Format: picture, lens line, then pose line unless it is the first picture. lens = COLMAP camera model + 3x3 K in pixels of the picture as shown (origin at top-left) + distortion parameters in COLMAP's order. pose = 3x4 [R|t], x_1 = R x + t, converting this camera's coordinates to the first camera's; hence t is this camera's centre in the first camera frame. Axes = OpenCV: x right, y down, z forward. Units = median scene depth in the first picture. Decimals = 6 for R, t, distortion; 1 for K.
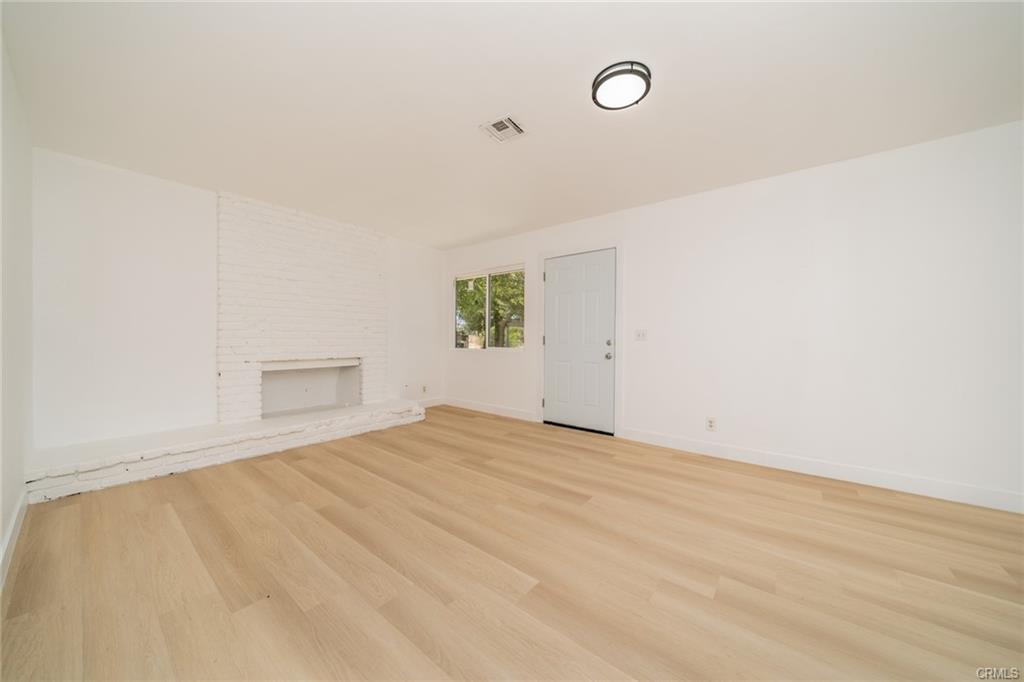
lens RADIAL K [[348.8, 0, 509.4], [0, 348.8, 340.9], [0, 0, 1]] dist [-0.002168, 0.000185]
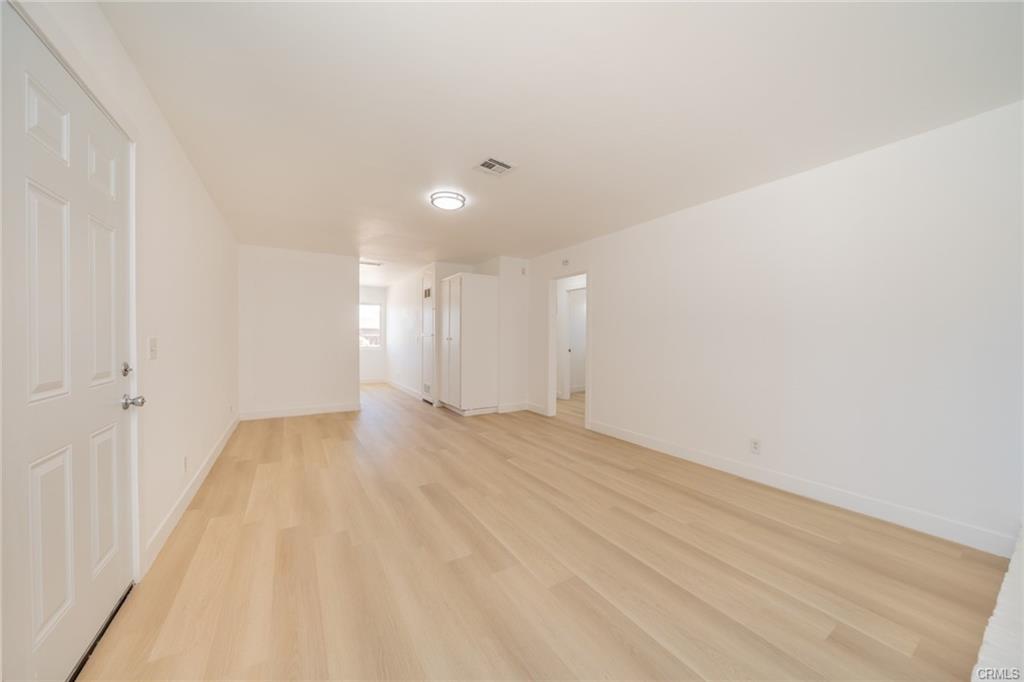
lens RADIAL K [[348.8, 0, 509.4], [0, 348.8, 340.9], [0, 0, 1]] dist [-0.002168, 0.000185]
pose [[-0.938413, -0.014081, 0.345228, -0.310485], [-0.008382, 0.999803, 0.017995, -0.044848], [-0.345413, 0.013993, -0.938346, 1.387201]]
